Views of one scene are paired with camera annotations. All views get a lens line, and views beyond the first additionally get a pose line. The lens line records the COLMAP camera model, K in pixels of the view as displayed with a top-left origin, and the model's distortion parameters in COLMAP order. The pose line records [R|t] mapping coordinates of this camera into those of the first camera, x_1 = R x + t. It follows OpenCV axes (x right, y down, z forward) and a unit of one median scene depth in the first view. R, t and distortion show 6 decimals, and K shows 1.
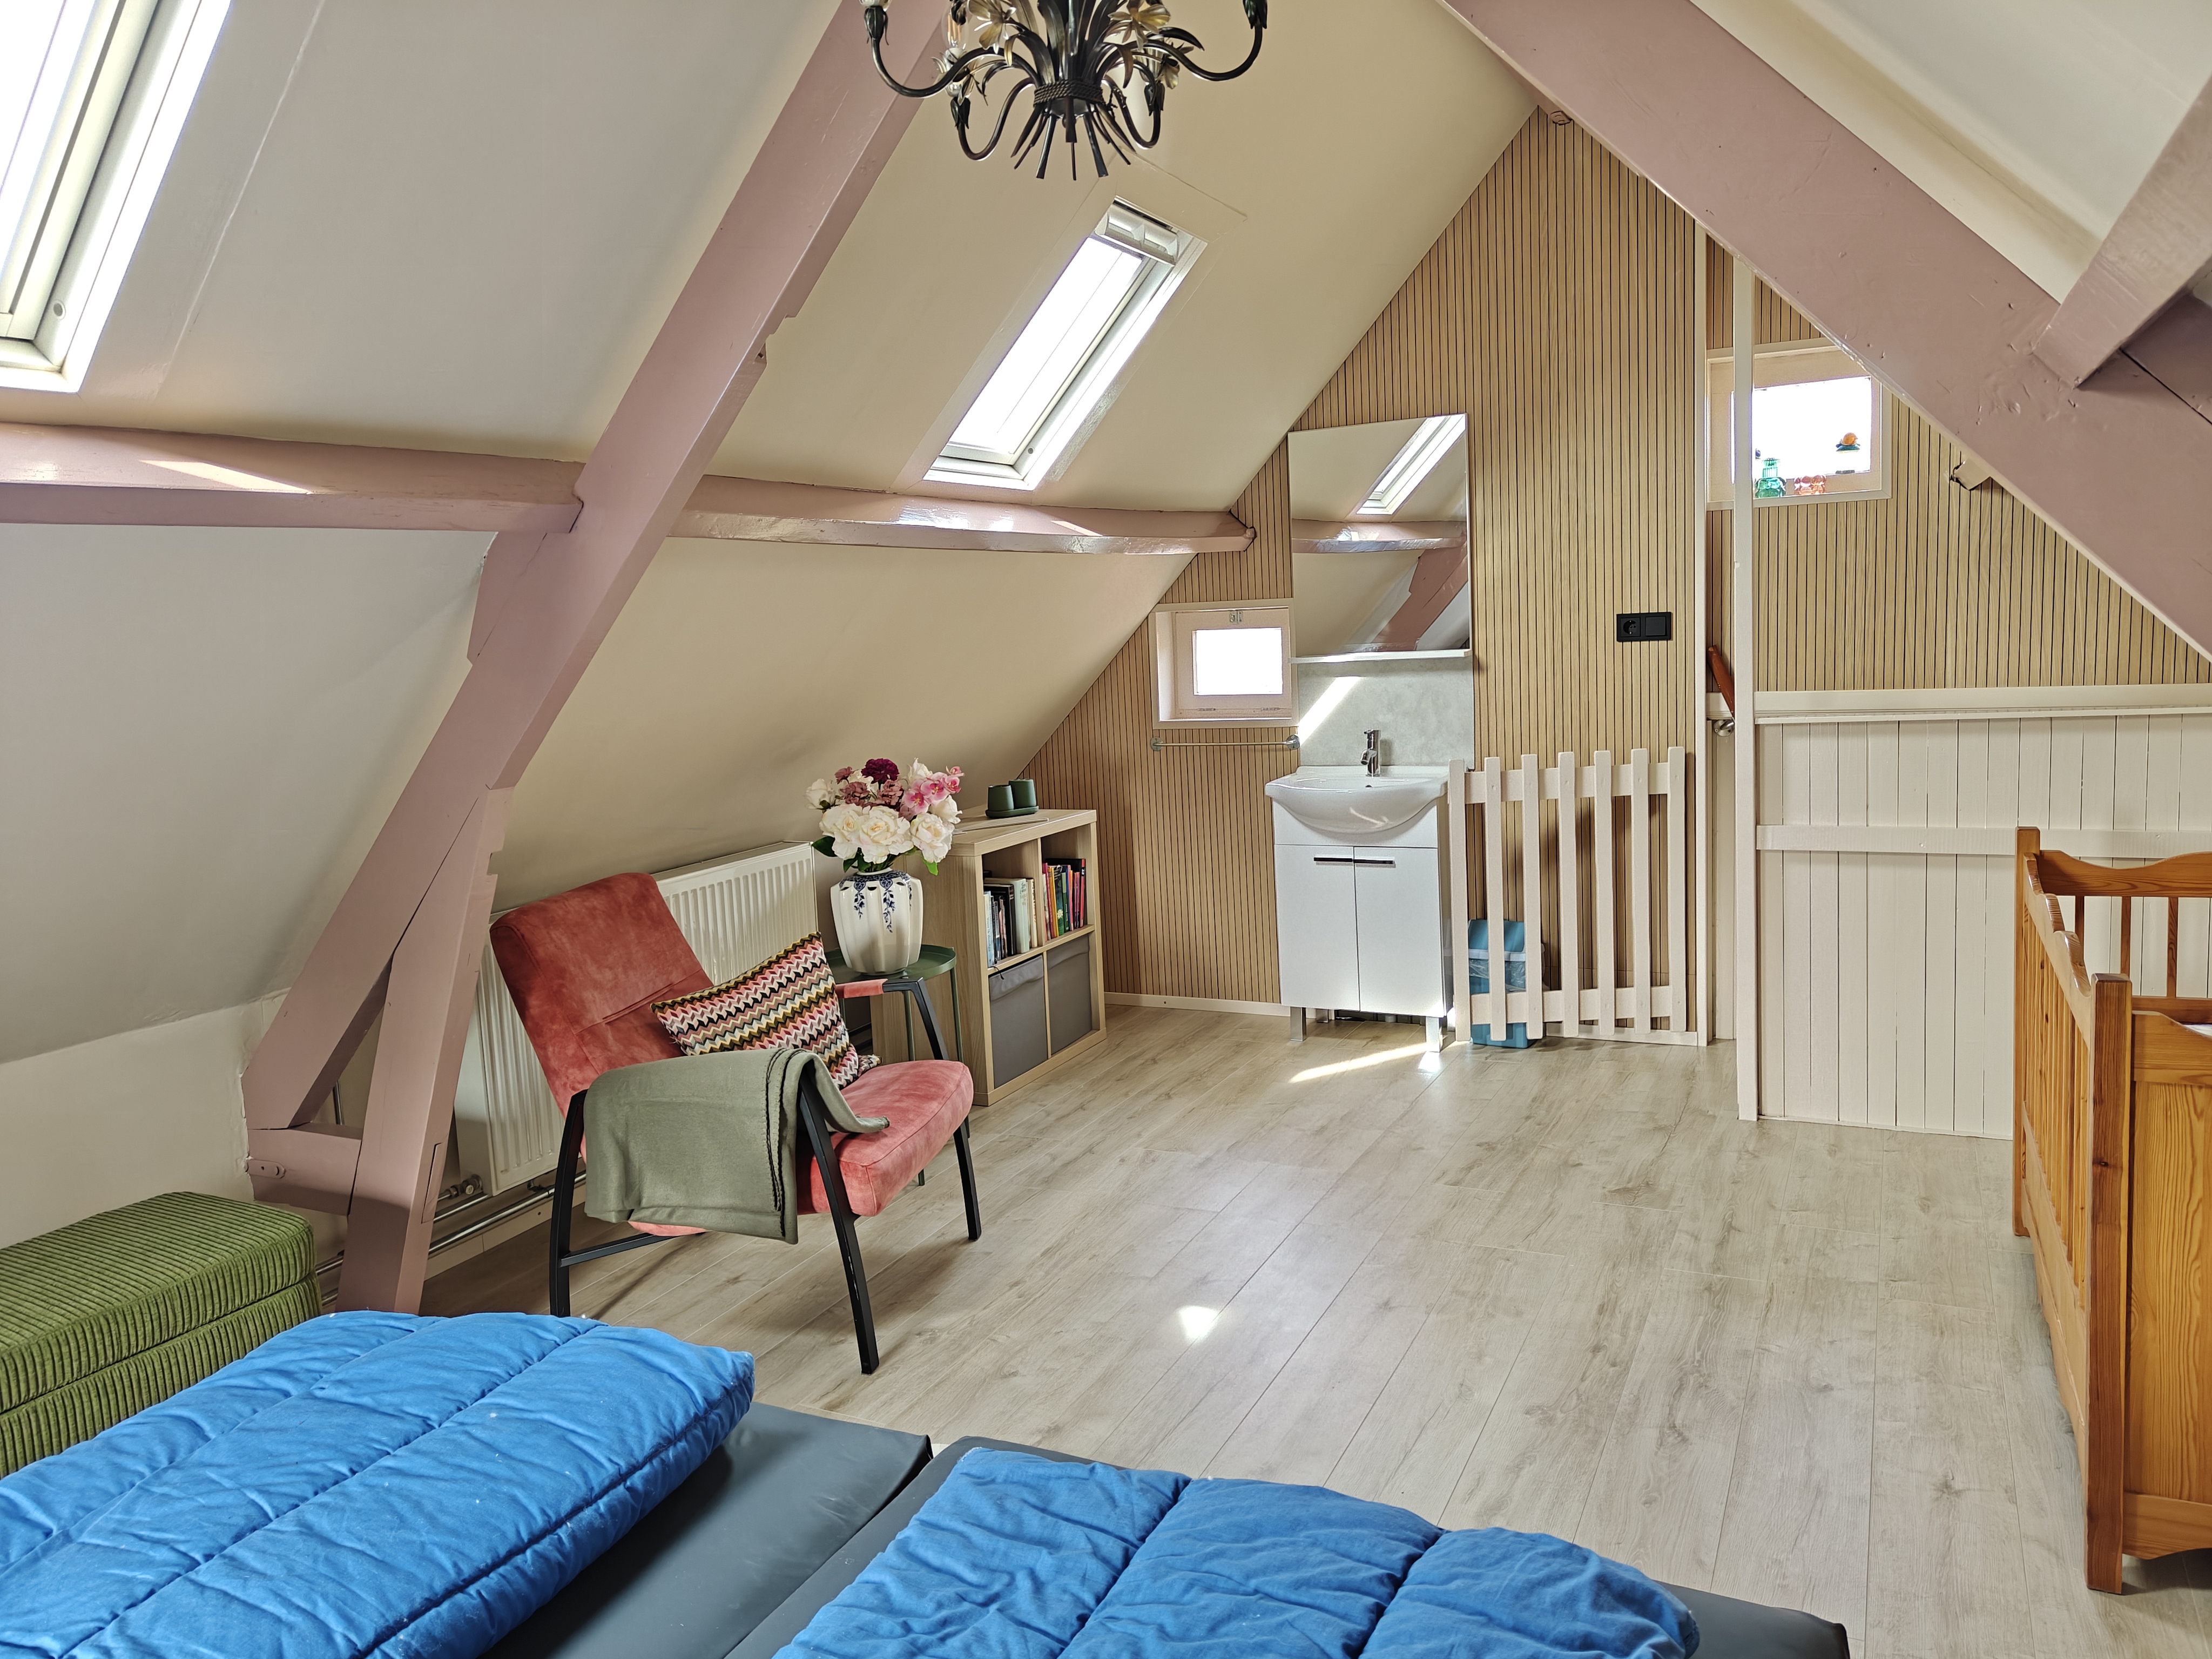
lens RADIAL K [[1551.6, 0, 1106.0], [0, 1551.6, 829.5], [0, 0, 1]] dist [-0.001998, -0.001227]
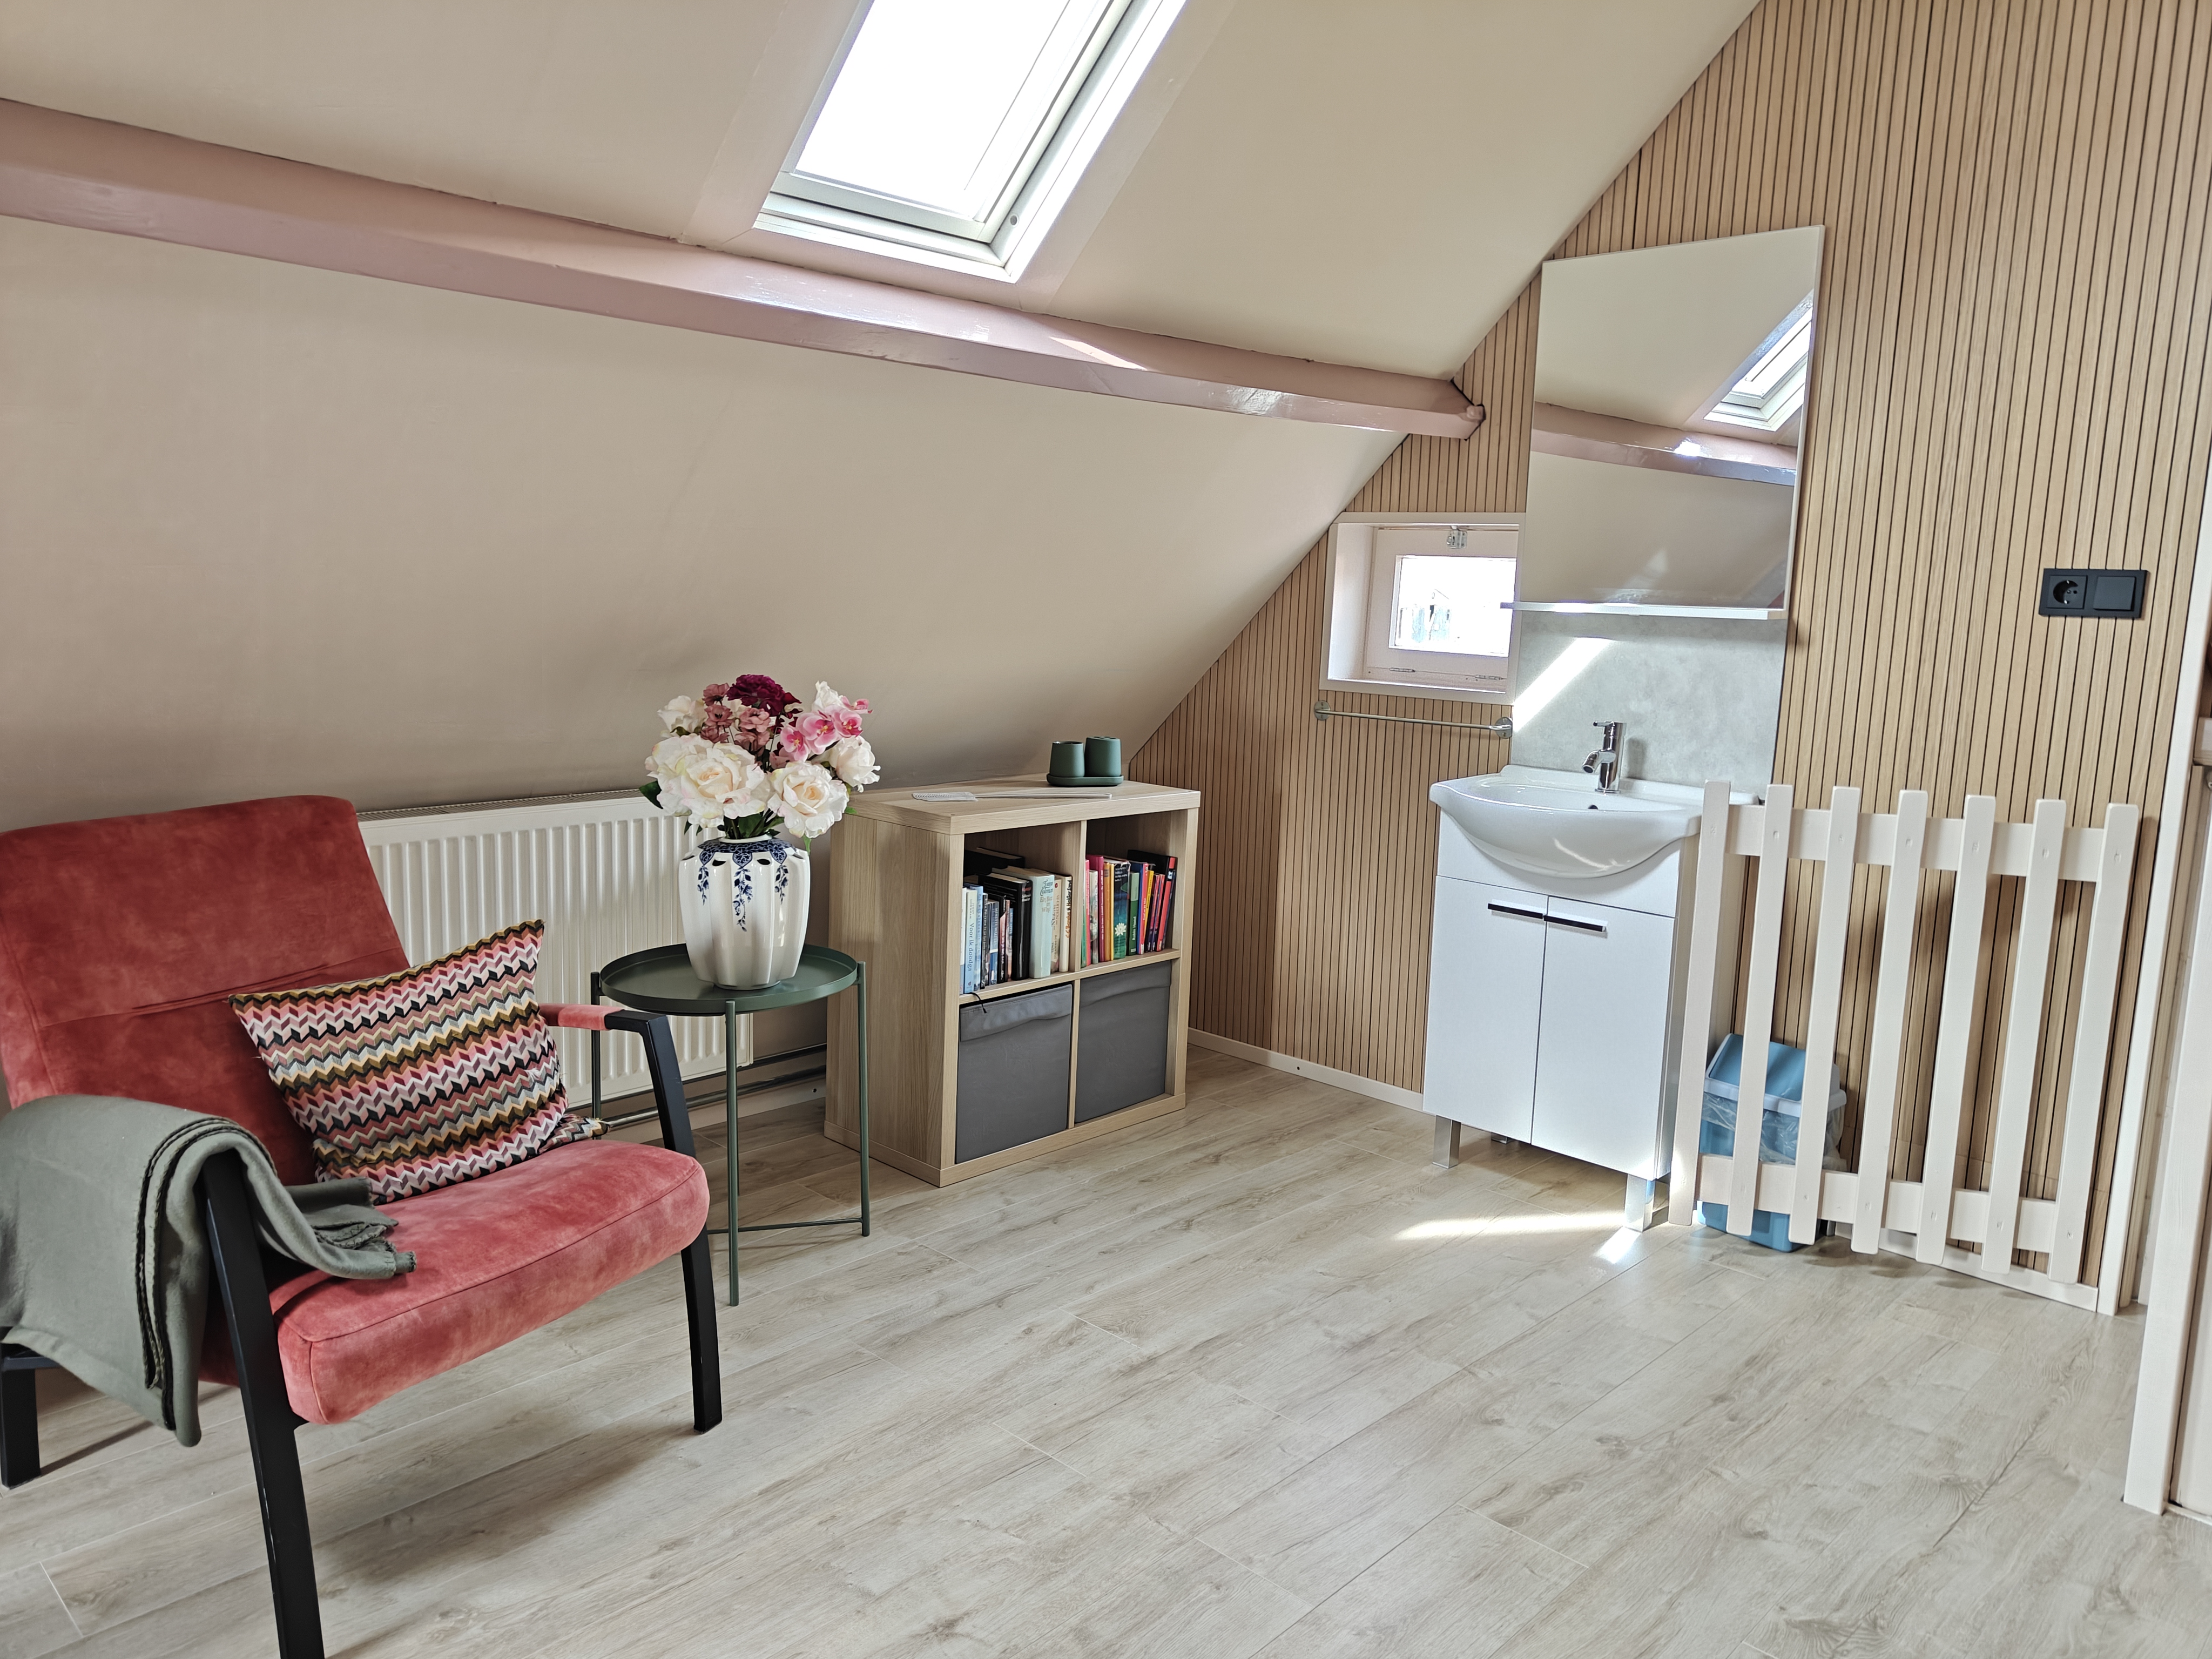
lens RADIAL K [[1563.7, 0, 1099.6], [0, 1563.7, 826.1], [0, 0, 1]] dist [-0.000195, 0.005195]
pose [[0.951081, 0.128418, -0.280988, 0.167376], [-0.122048, 0.991713, 0.040131, -0.021886], [0.283813, -0.003874, 0.958872, 0.327649]]
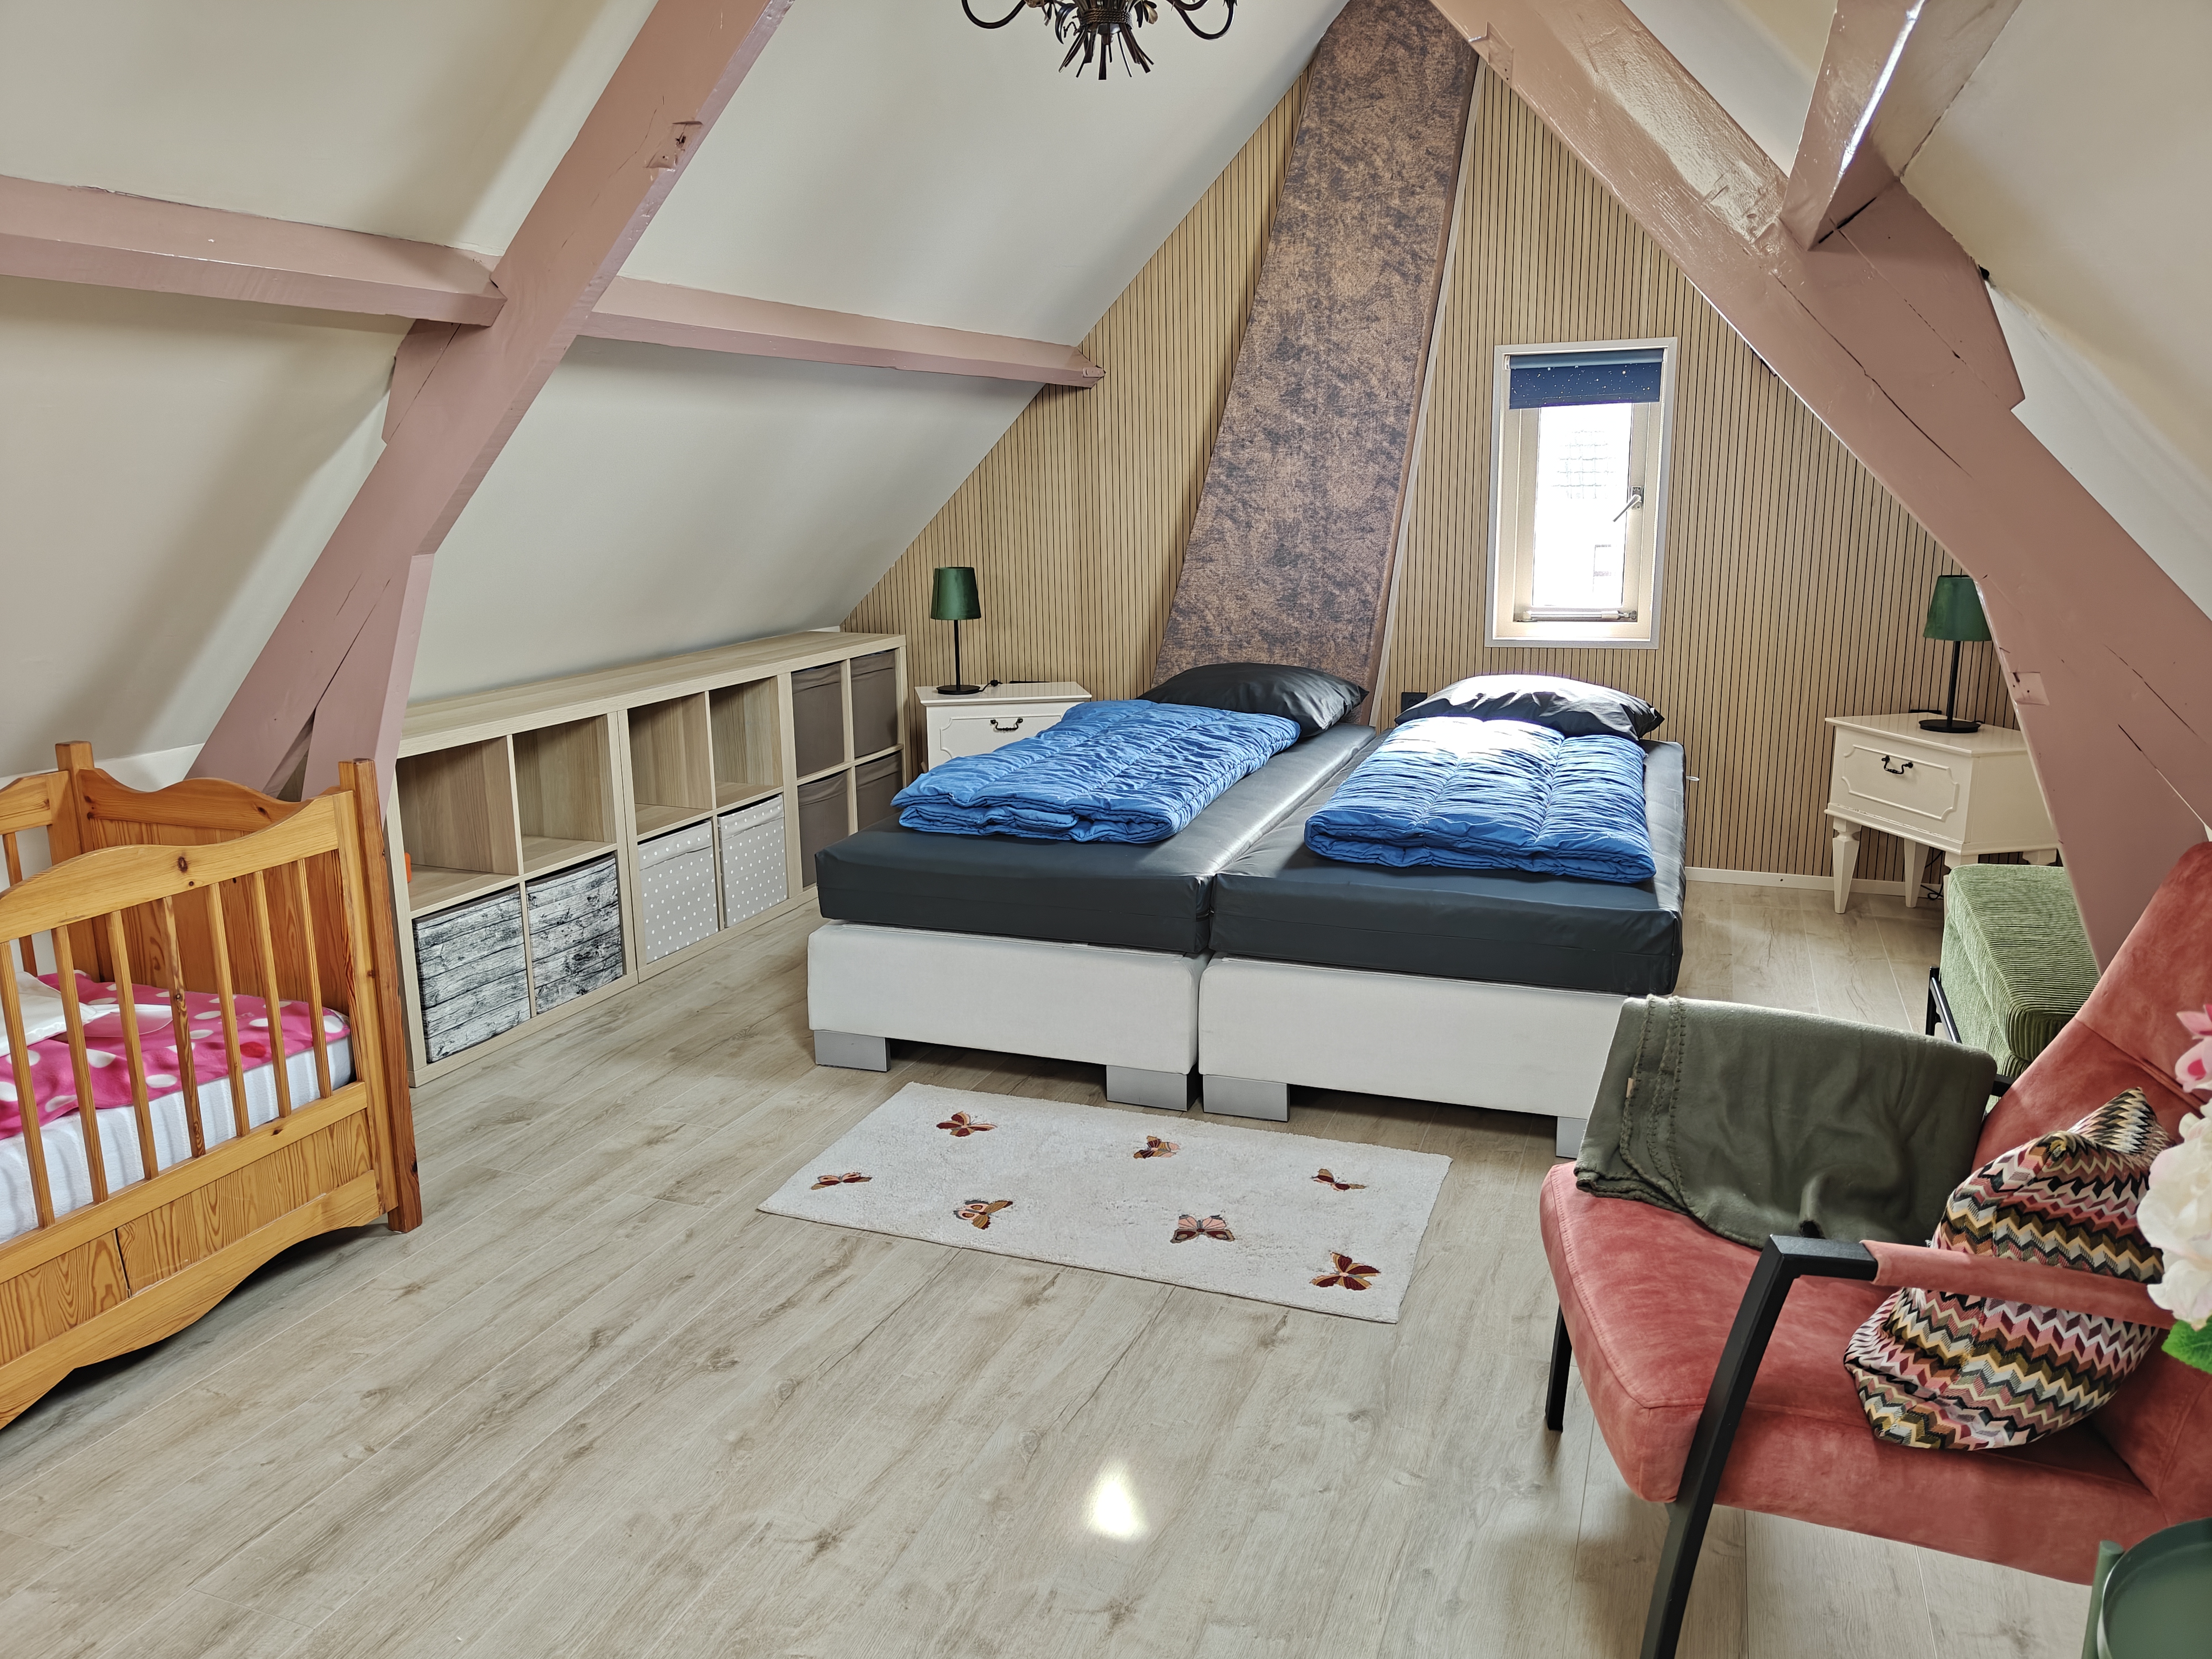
lens RADIAL K [[1597.6, 0, 1106.3], [0, 1597.6, 788.5], [0, 0, 1]] dist [0.003929, 0.001395]
pose [[-0.992161, 0.090930, -0.085718, 0.062425], [0.056666, 0.938741, 0.339932, -0.131634], [0.111377, 0.332410, -0.936536, 1.010704]]
